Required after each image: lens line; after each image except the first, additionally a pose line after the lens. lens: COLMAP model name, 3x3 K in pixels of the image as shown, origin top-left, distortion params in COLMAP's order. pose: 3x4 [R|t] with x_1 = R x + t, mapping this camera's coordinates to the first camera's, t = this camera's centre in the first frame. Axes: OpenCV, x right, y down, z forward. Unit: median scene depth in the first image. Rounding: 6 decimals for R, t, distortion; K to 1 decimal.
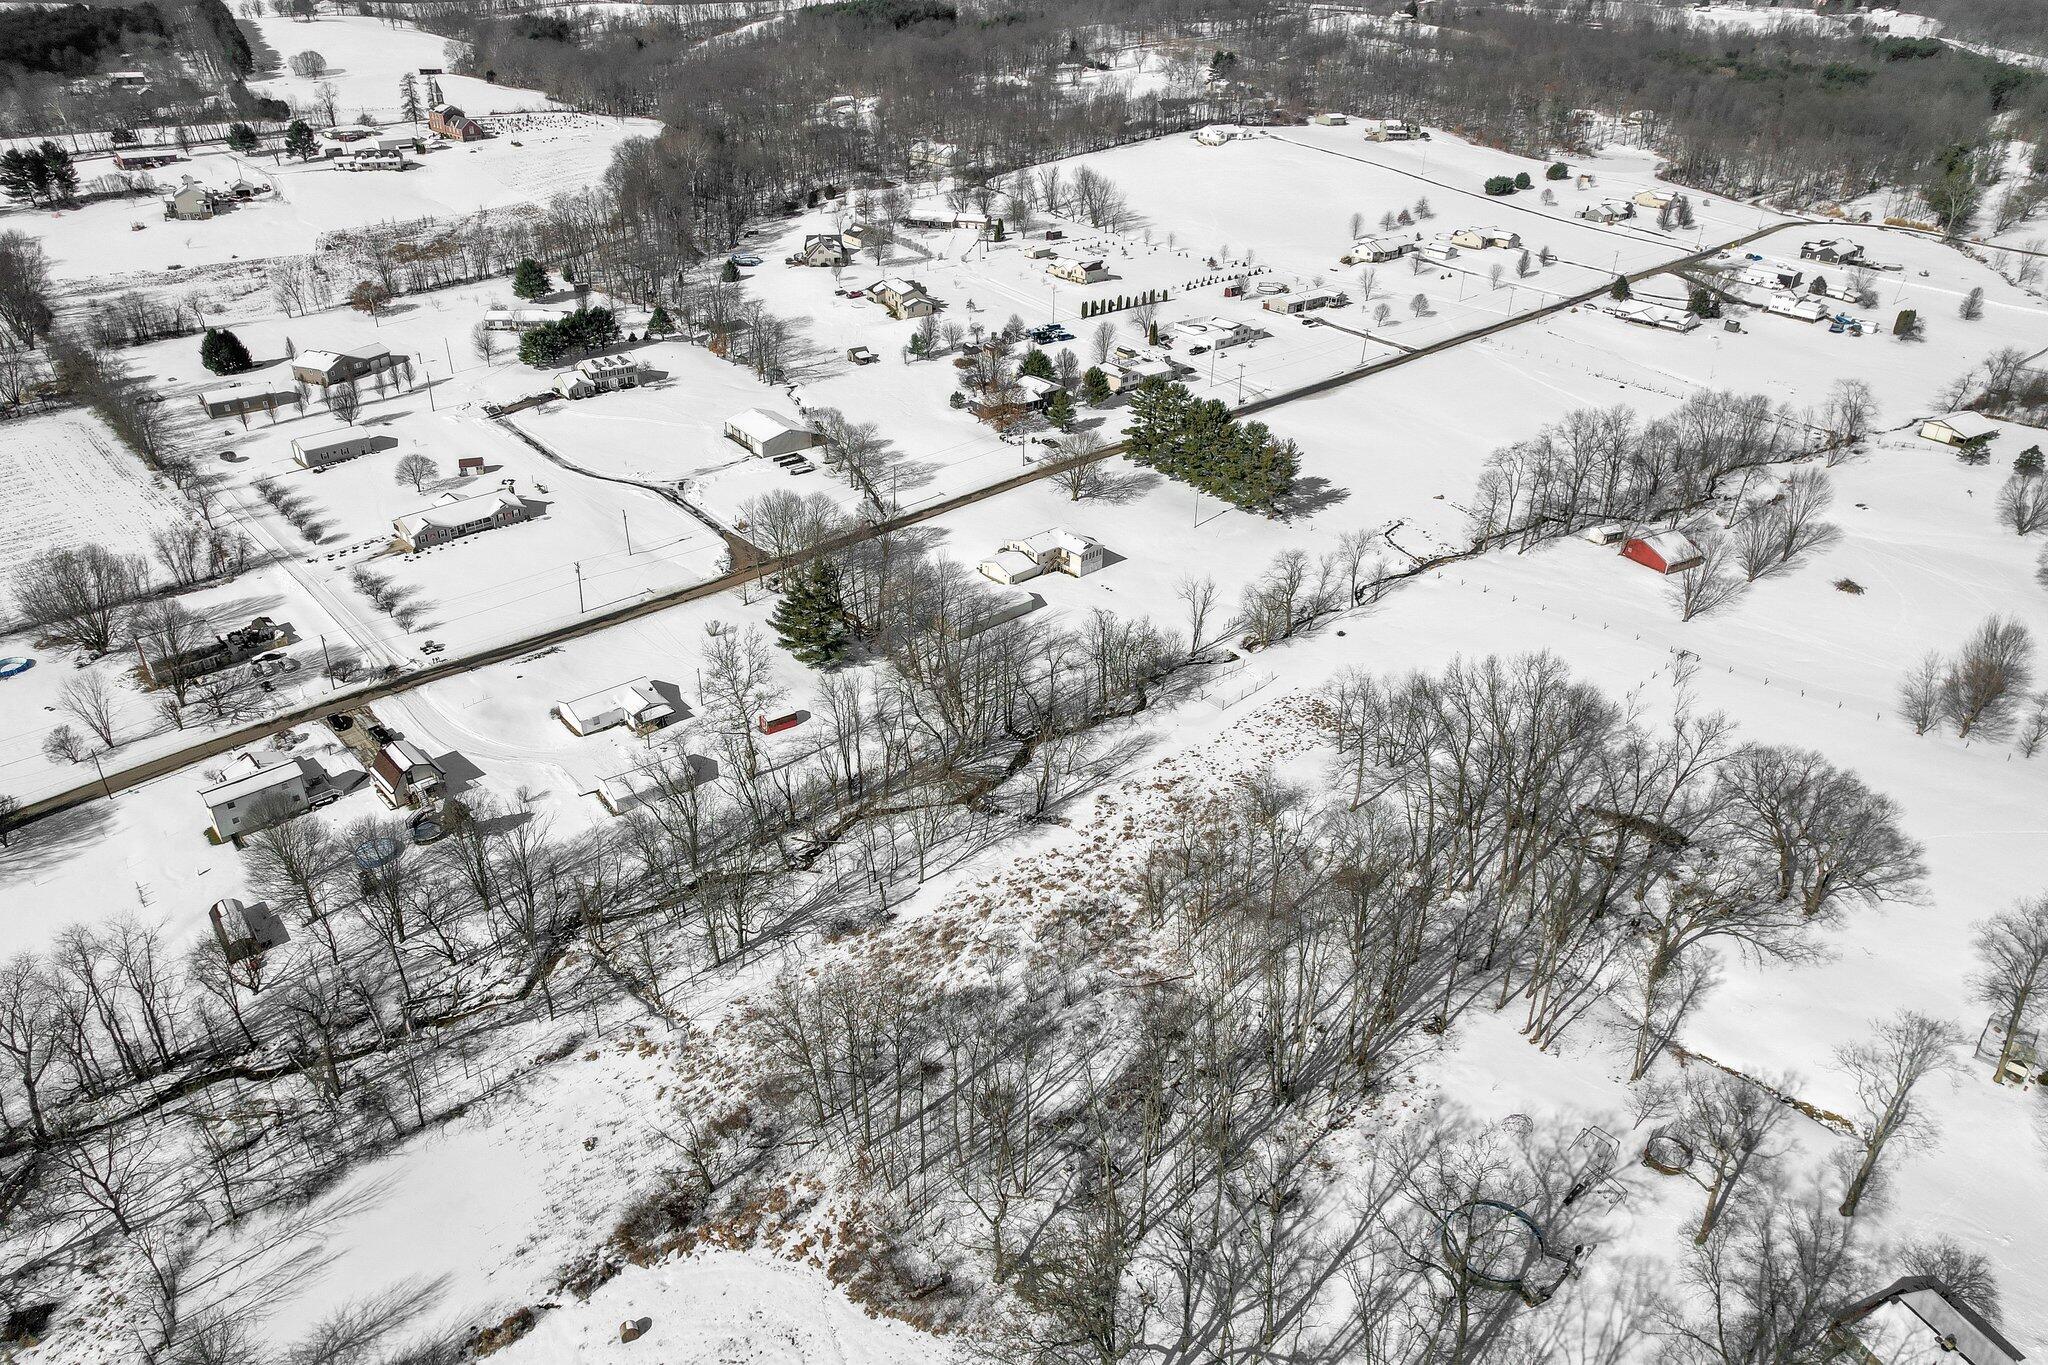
lens RADIAL K [[1337.8, 0, 1024.0], [0, 1337.8, 682.5], [0, 0, 1]] dist [-0.071063, 0.063772]
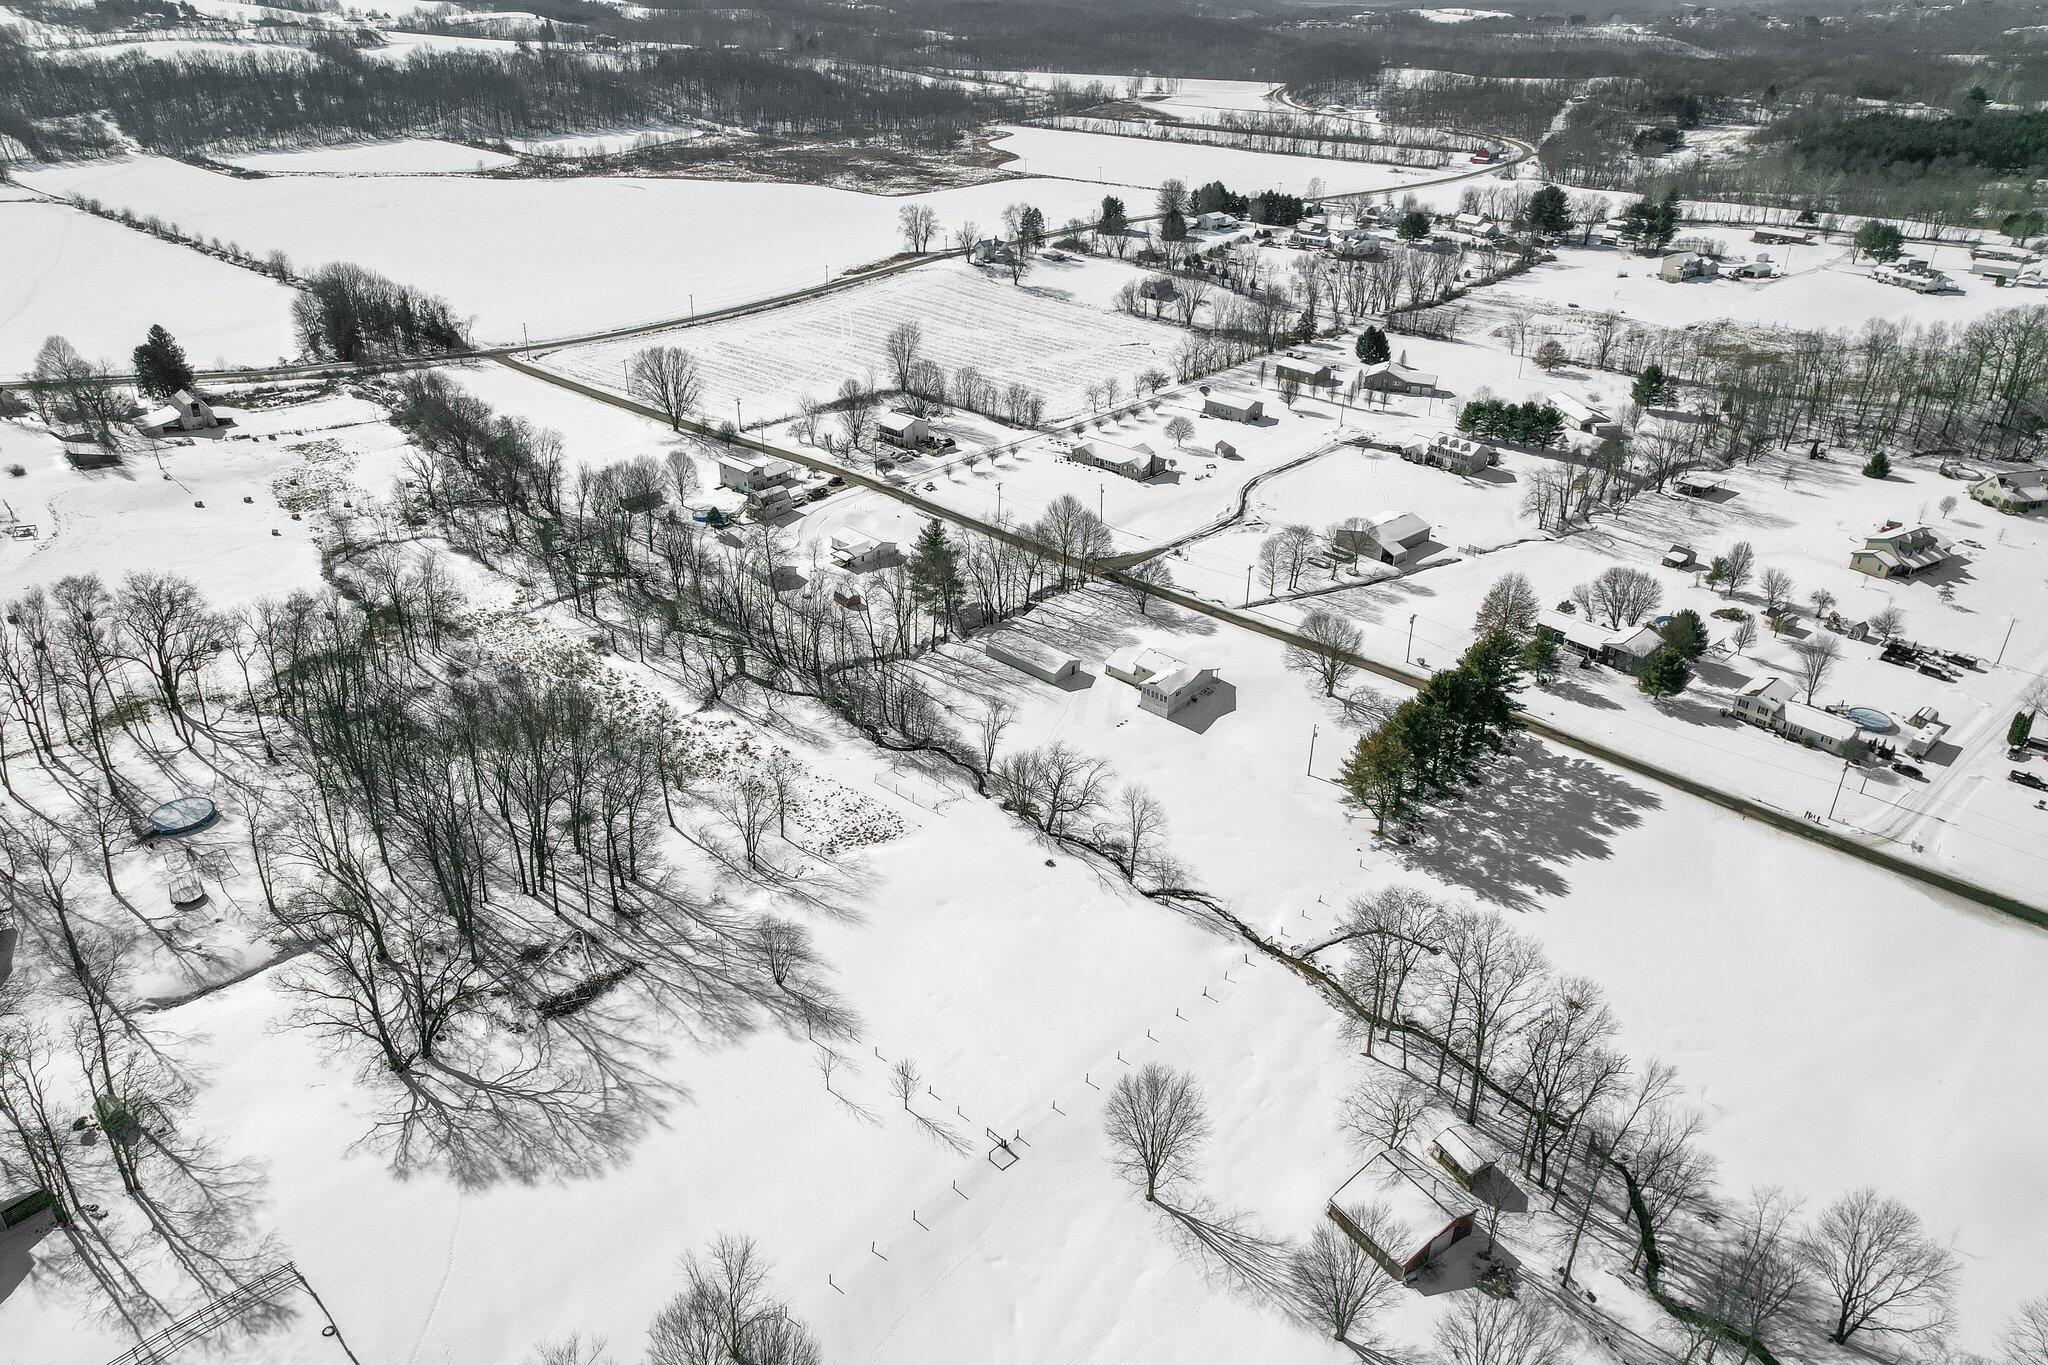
lens RADIAL K [[1403.4, 0, 1037.0], [0, 1403.4, 653.8], [0, 0, 1]] dist [-0.075364, 0.082240]
pose [[0.087571, 0.431744, -0.897735, 0.766983], [-0.514663, 0.791212, 0.330311, -0.335681], [0.852909, 0.433106, 0.291490, 0.537109]]
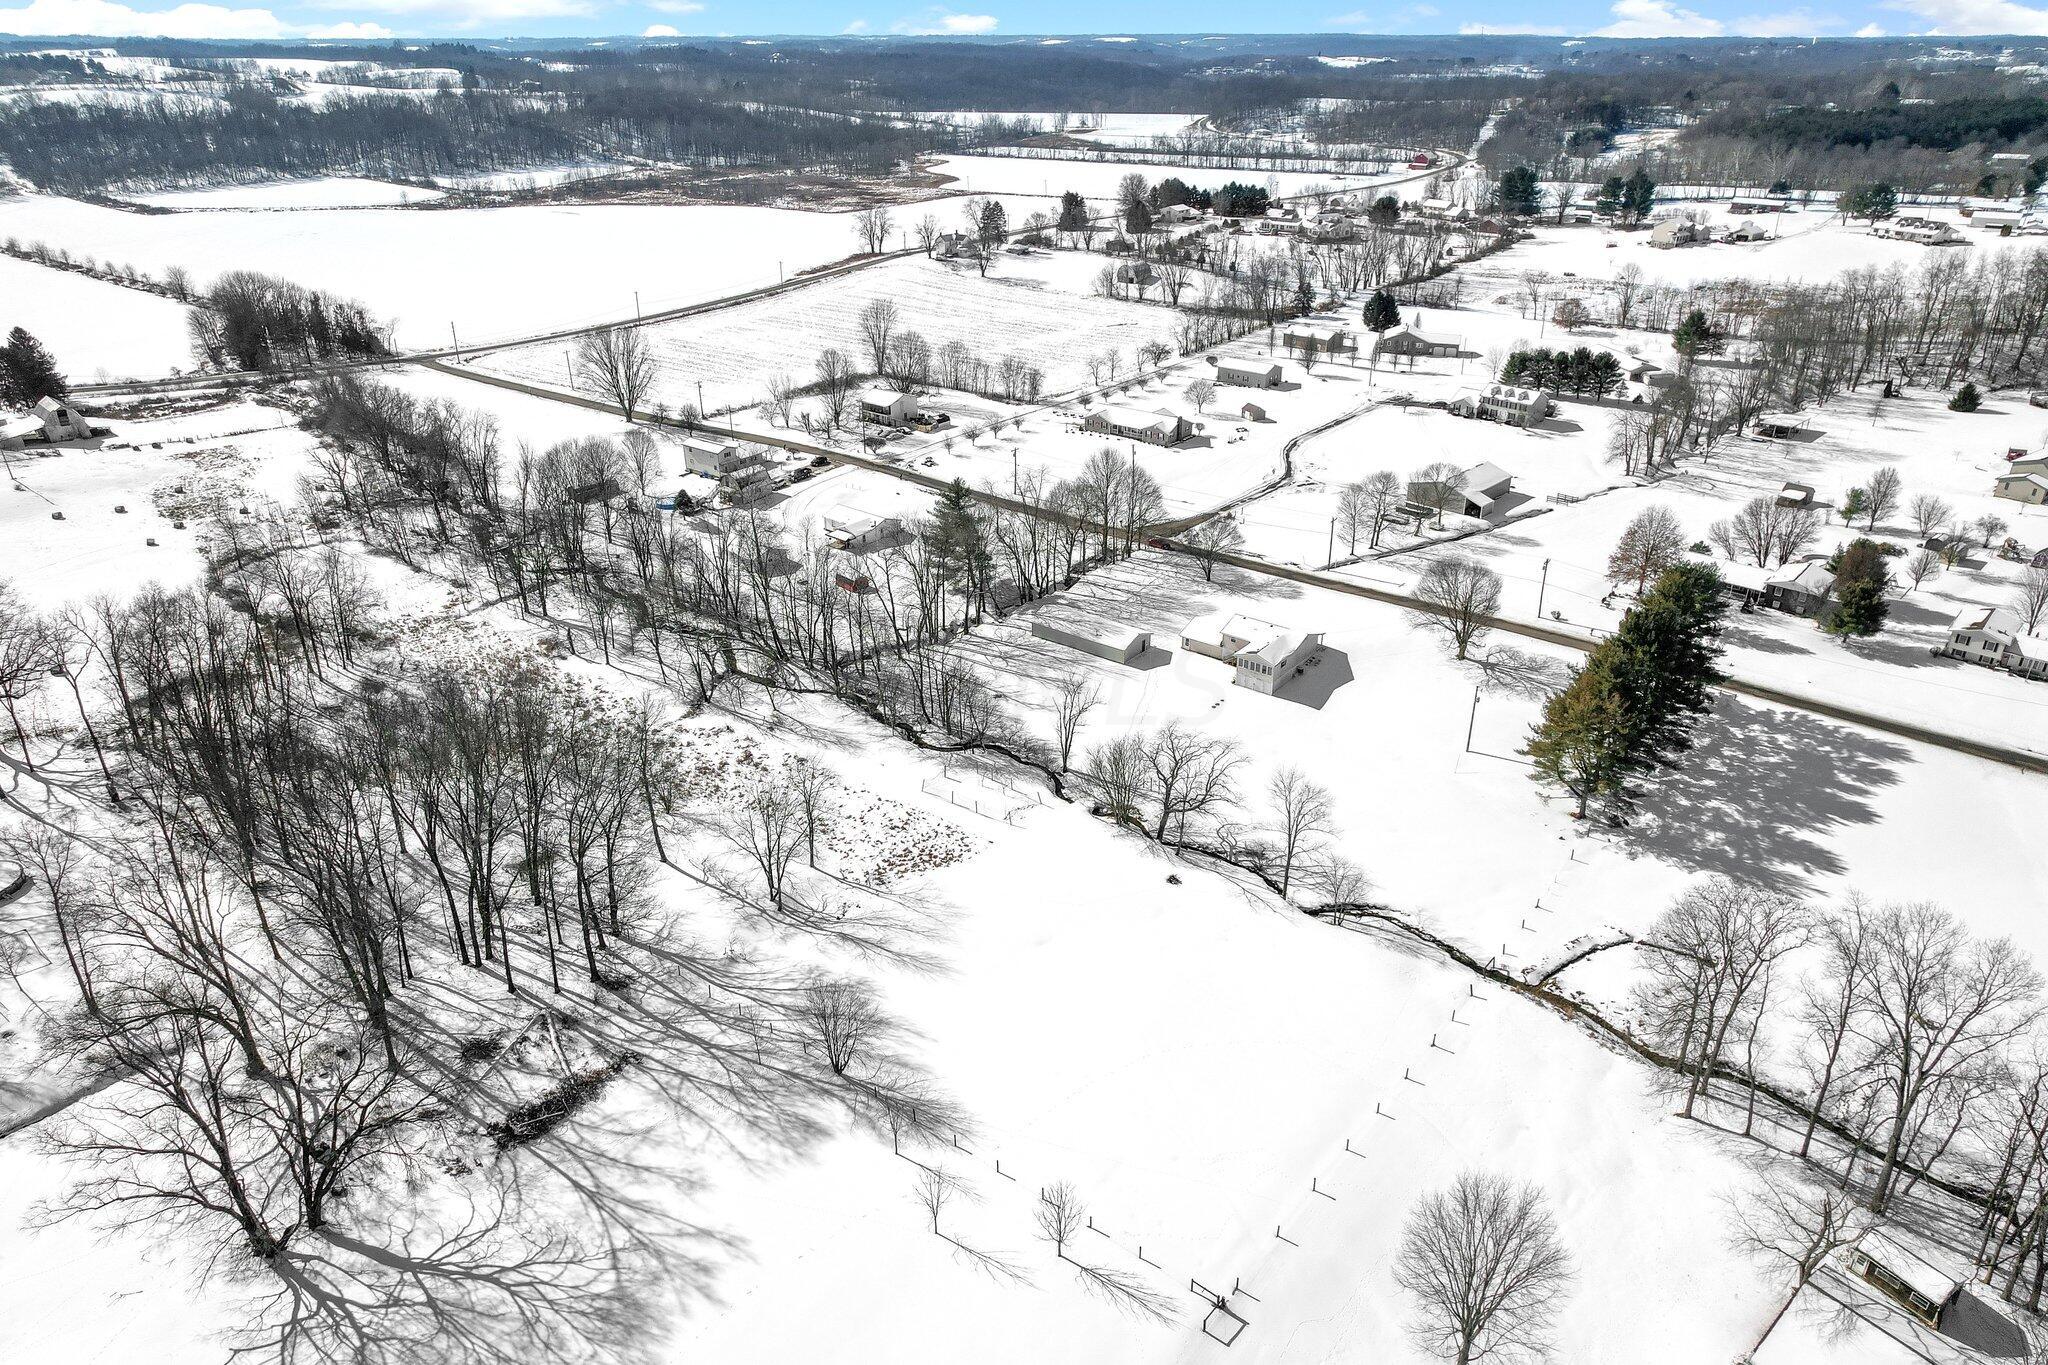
lens RADIAL K [[1338.0, 0, 1036.0], [0, 1338.0, 680.0], [0, 0, 1]] dist [-0.077516, 0.059987]
pose [[0.151000, 0.415471, -0.896985, 0.597896], [-0.487363, 0.820736, 0.298110, -0.212844], [0.860044, 0.392143, 0.326417, 0.553680]]
